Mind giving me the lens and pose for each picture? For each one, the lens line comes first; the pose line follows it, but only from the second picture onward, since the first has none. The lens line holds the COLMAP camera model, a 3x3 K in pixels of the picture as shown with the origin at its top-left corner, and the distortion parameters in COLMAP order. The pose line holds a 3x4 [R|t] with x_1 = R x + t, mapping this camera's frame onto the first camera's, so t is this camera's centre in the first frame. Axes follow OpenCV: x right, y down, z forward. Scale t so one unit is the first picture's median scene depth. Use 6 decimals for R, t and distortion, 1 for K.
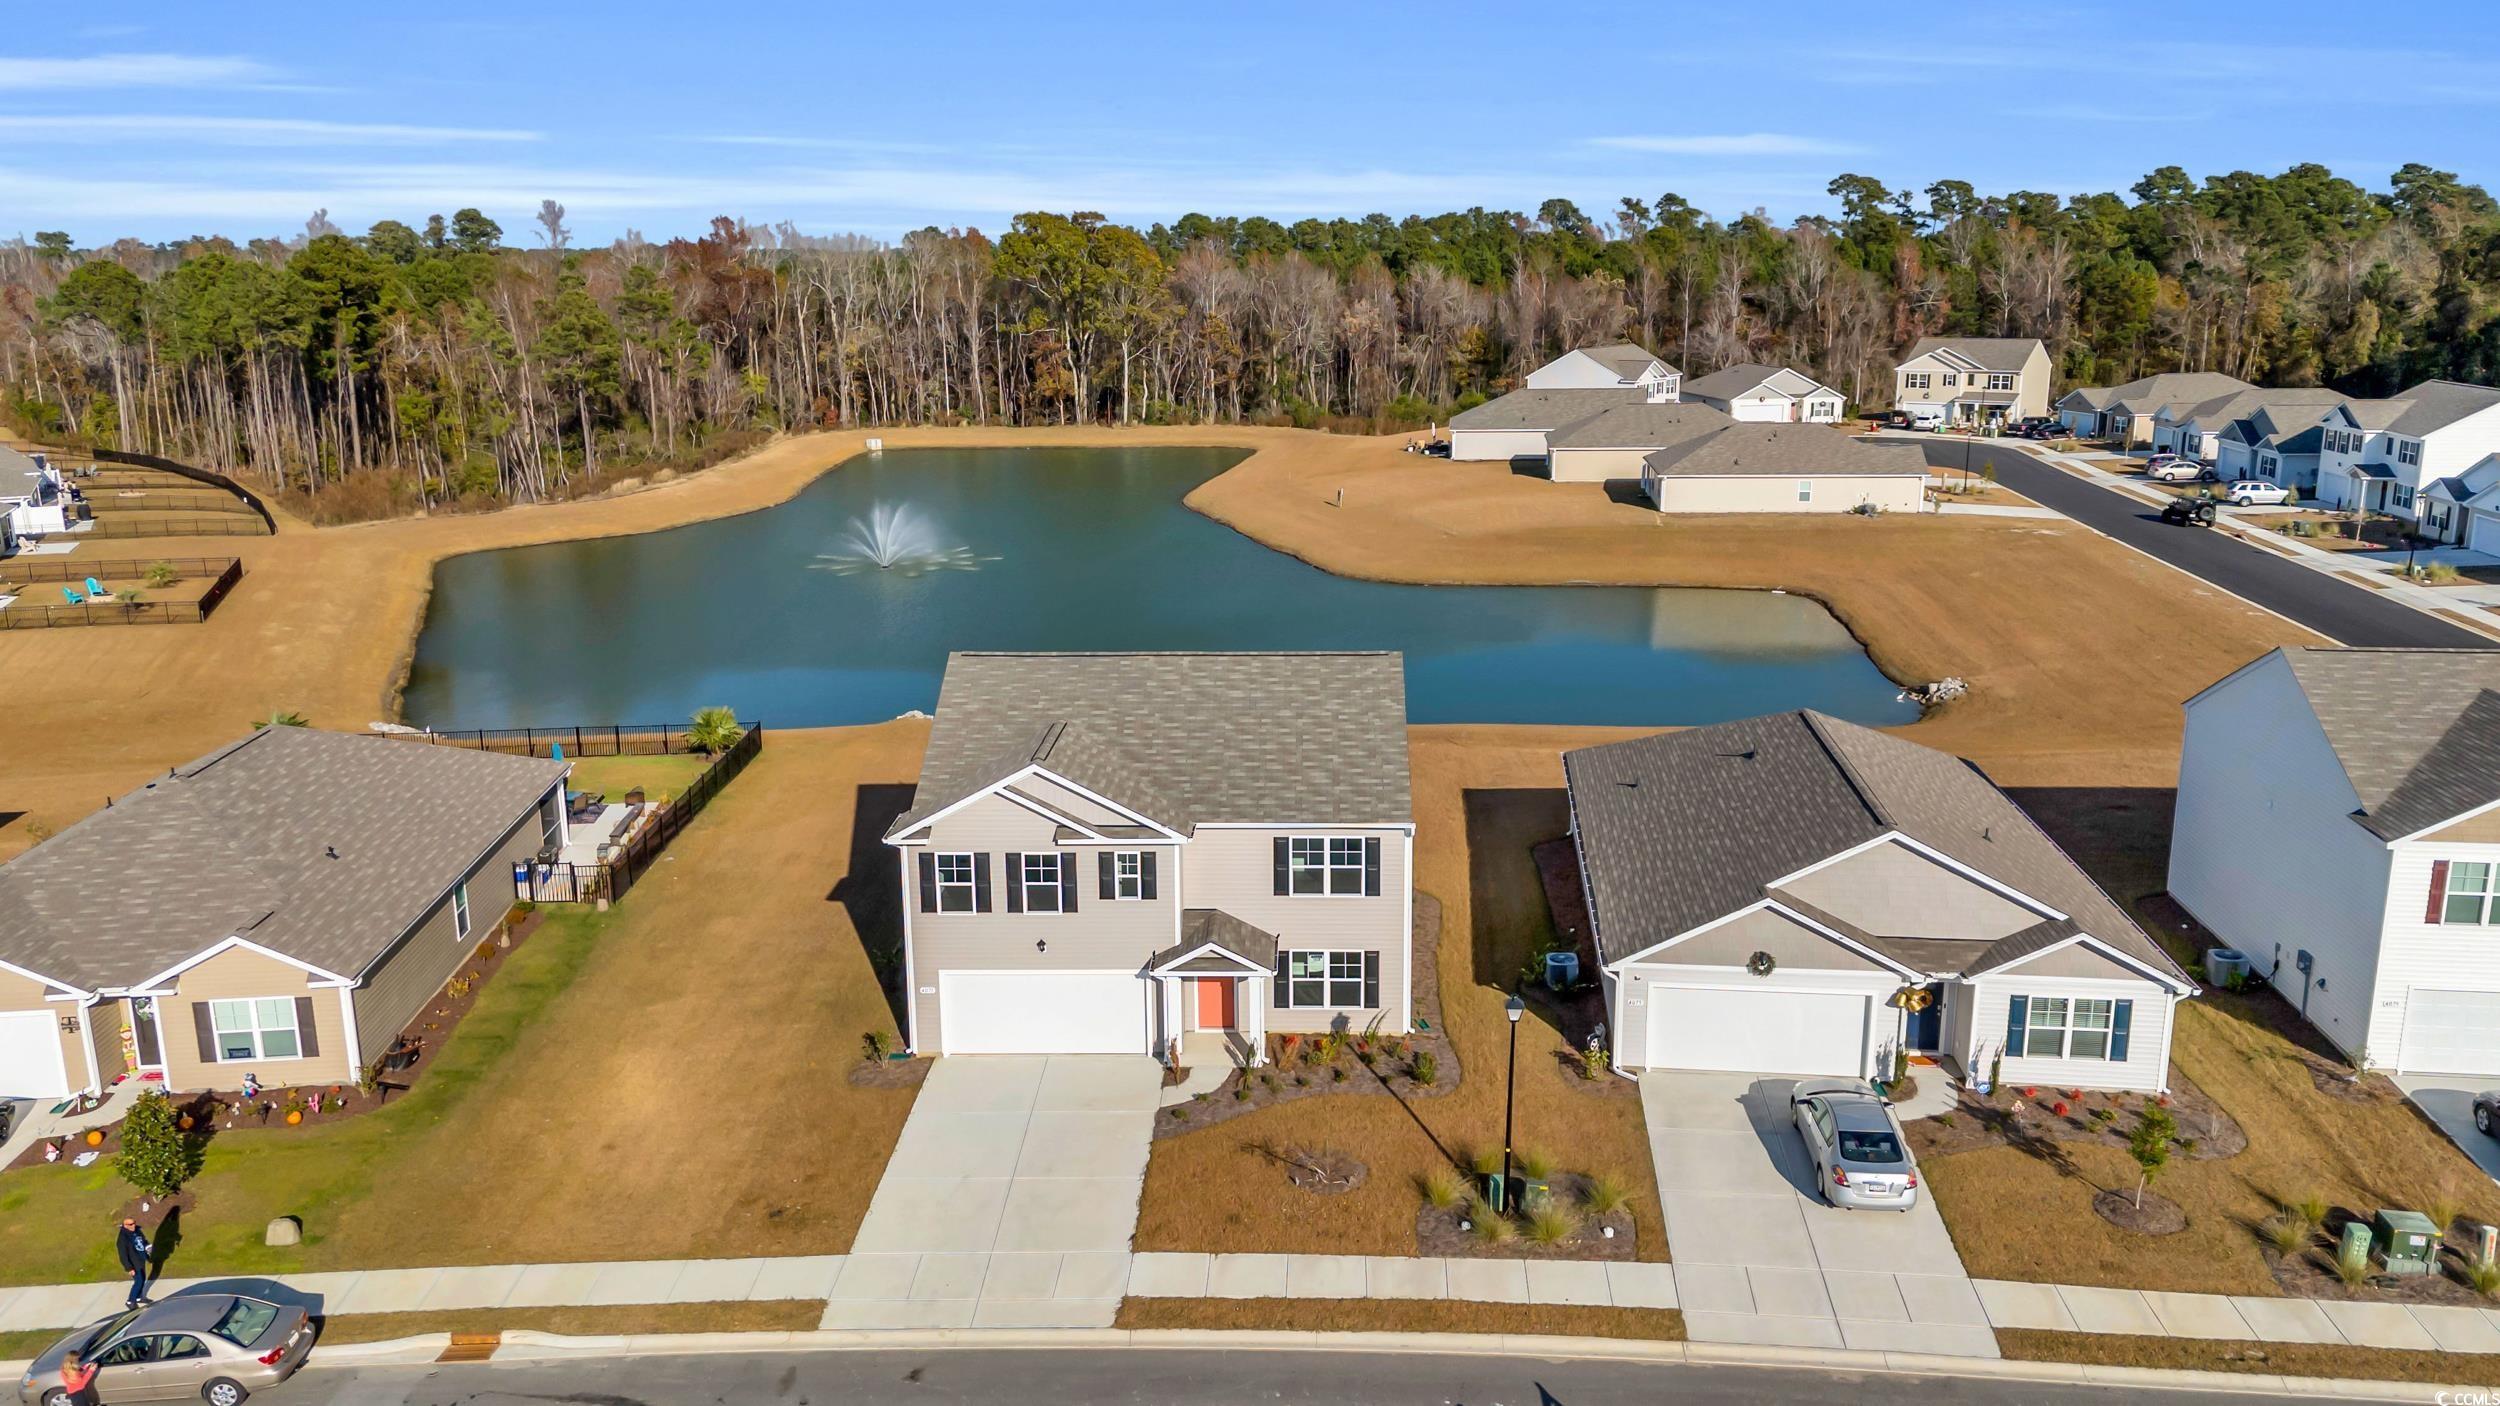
lens RADIAL K [[1845.2, 0, 1250.0], [0, 1845.2, 703.0], [0, 0, 1]] dist [0.142631, -0.195974]
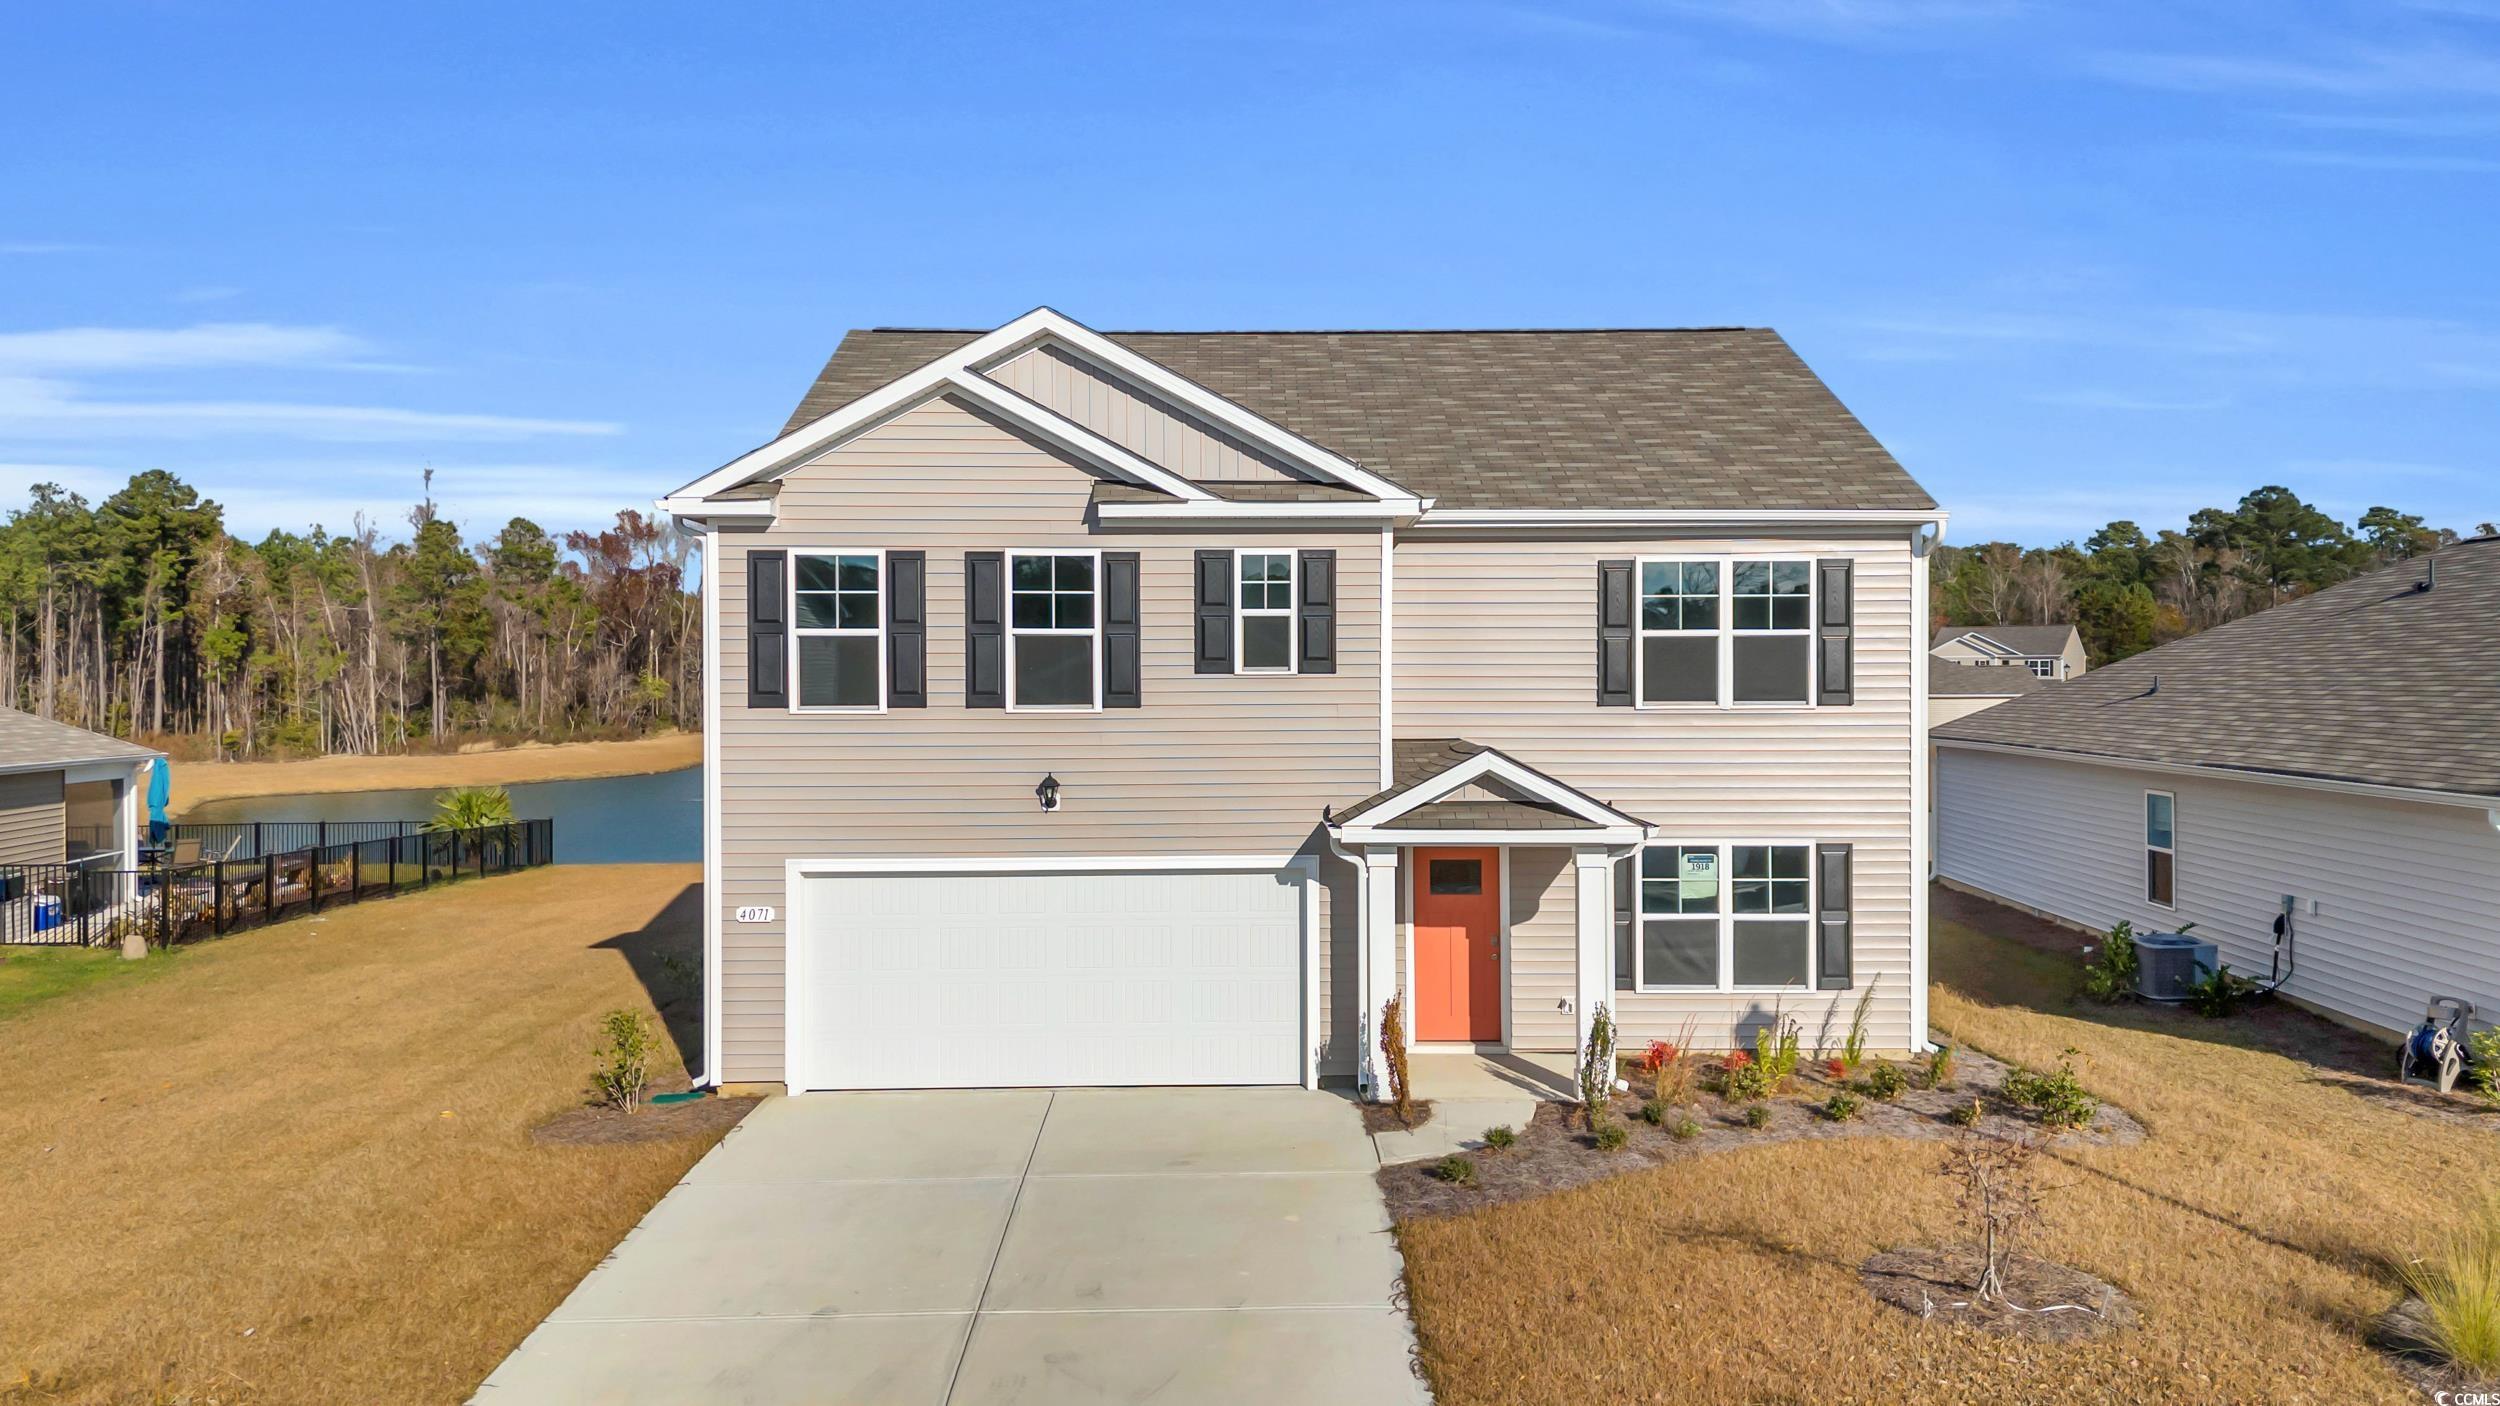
lens RADIAL K [[1845.2, 0, 1250.0], [0, 1845.2, 703.0], [0, 0, 1]] dist [0.142631, -0.195974]
pose [[0.999082, 0.003724, 0.042669, -0.084563], [0.005884, 0.974833, -0.222858, 0.197718], [-0.042425, 0.222905, 0.973917, 0.592998]]
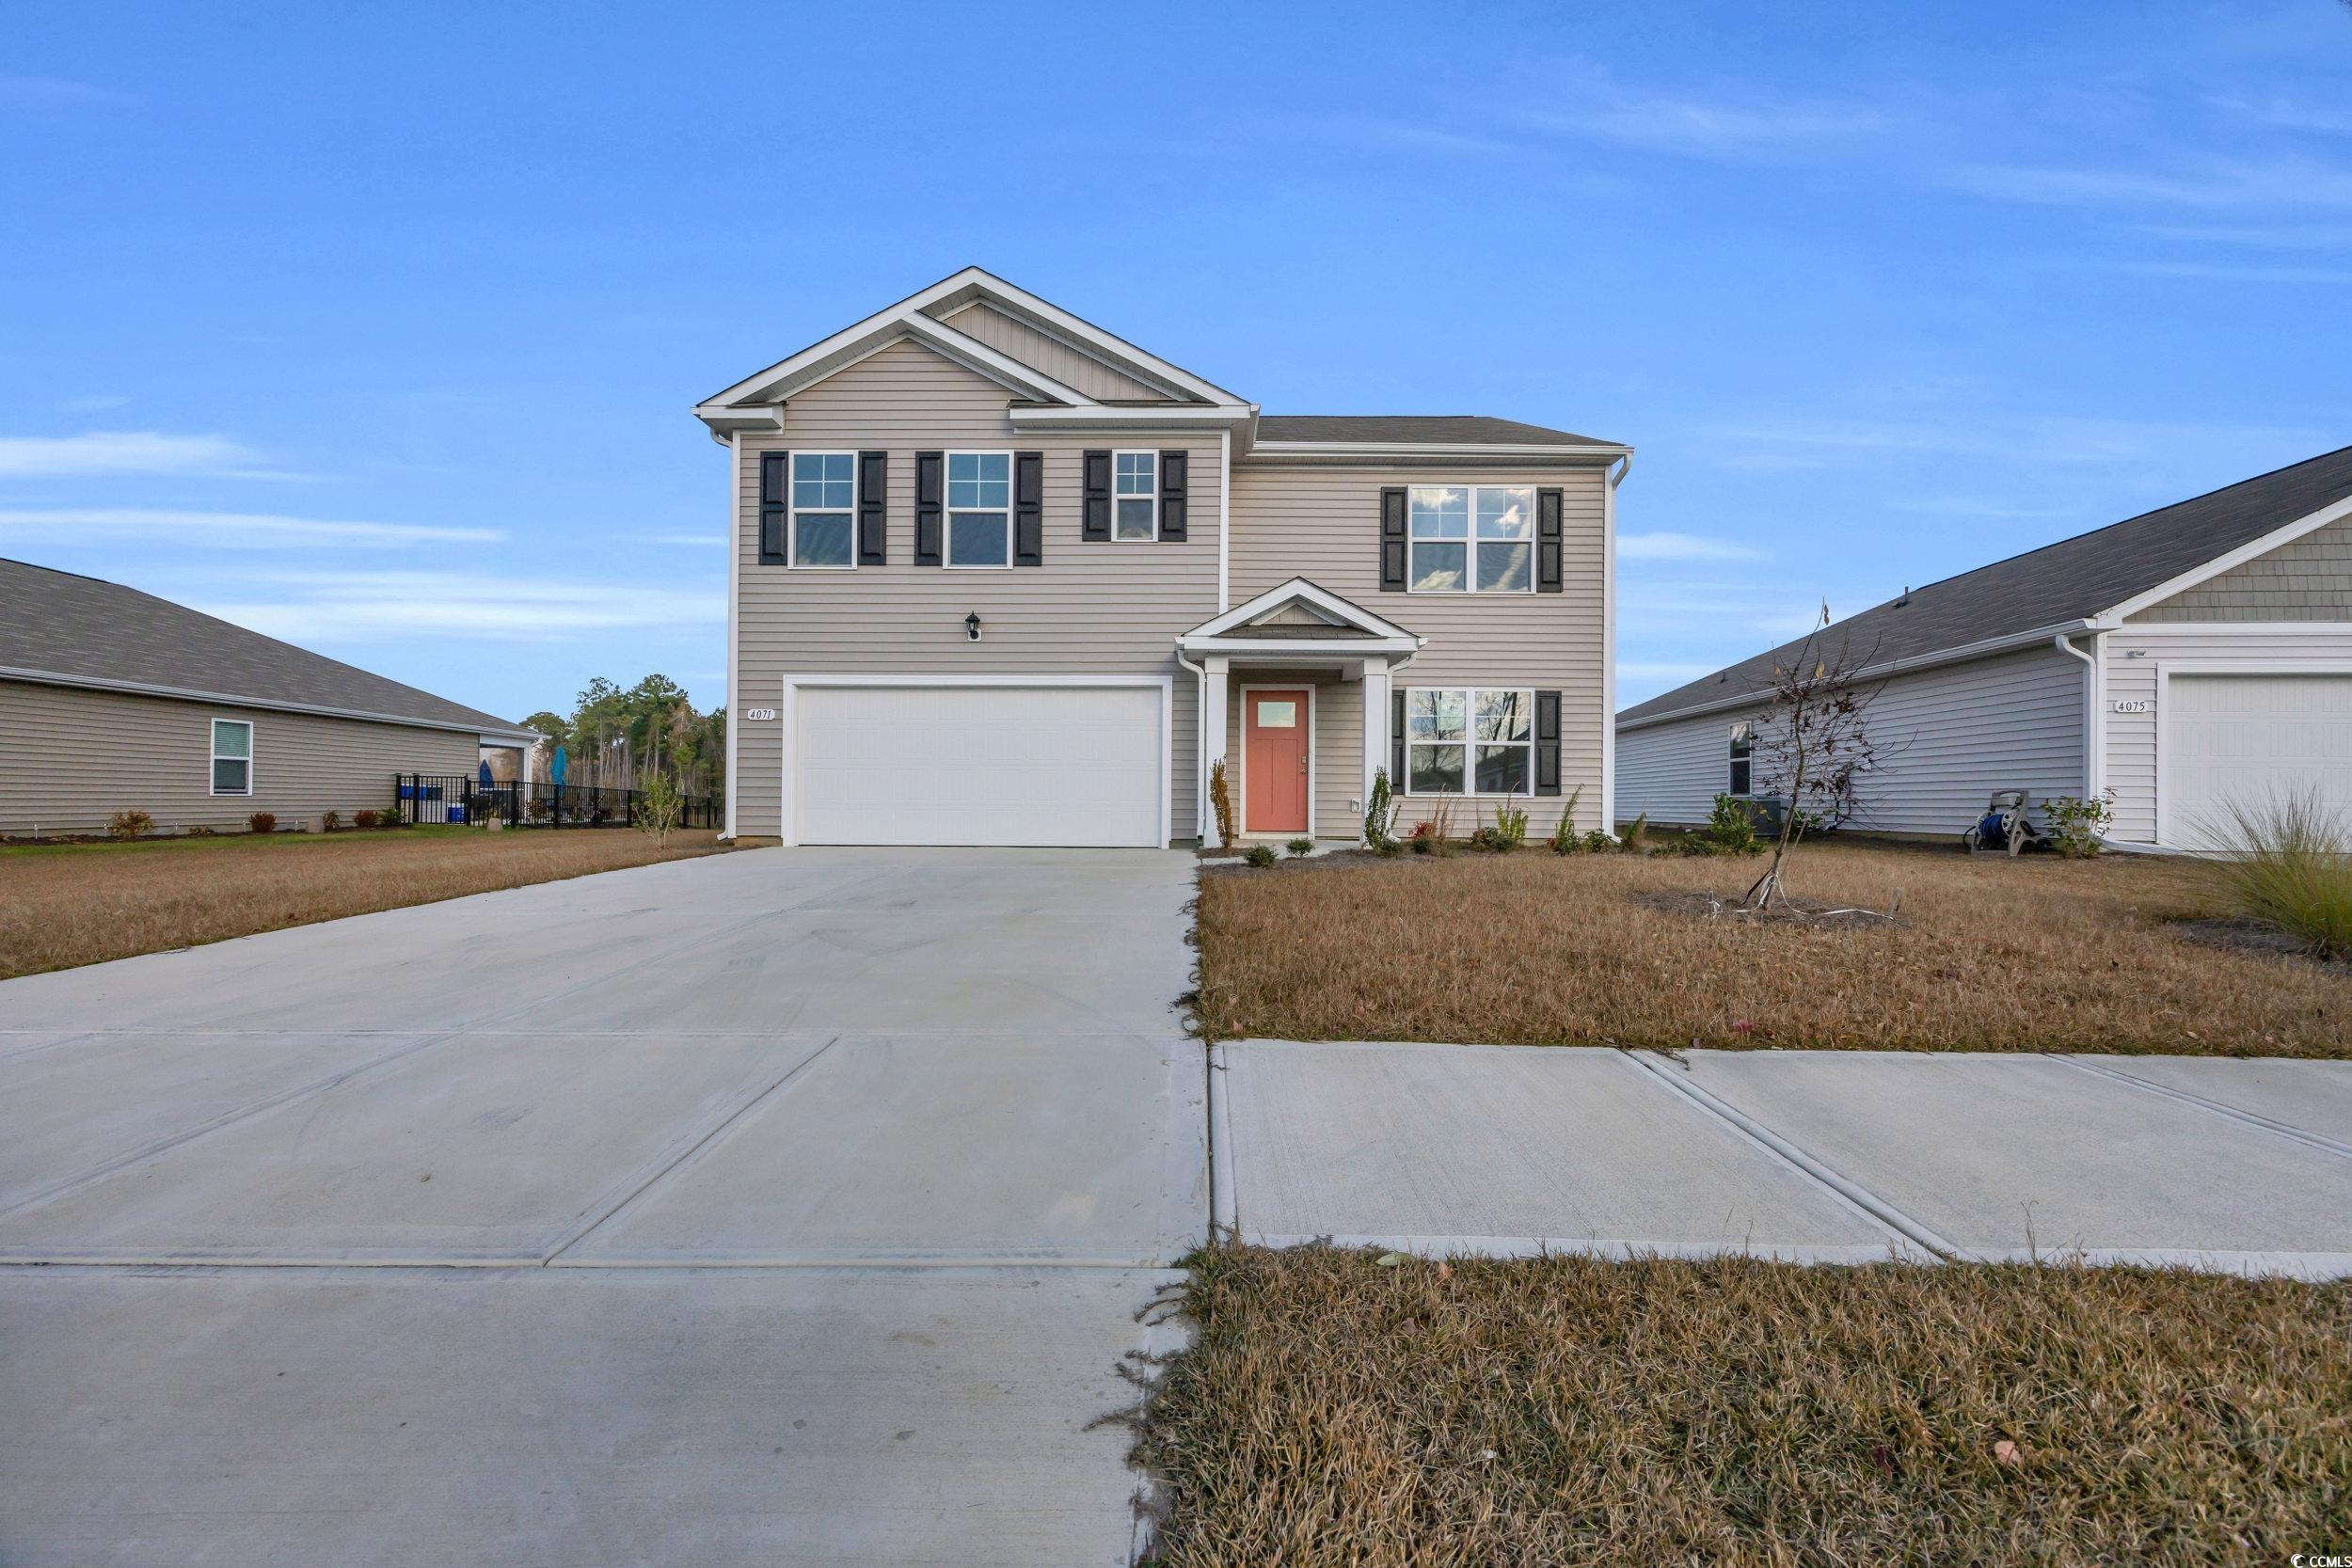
lens RADIAL K [[945.6, 0, 1165.7], [0, 945.6, 790.0], [0, 0, 1]] dist [-0.001864, -0.000303]
pose [[0.999813, 0.015998, 0.010903, -0.057229], [-0.012937, 0.971048, -0.238533, 0.238051], [-0.014403, 0.238347, 0.971073, 0.727922]]
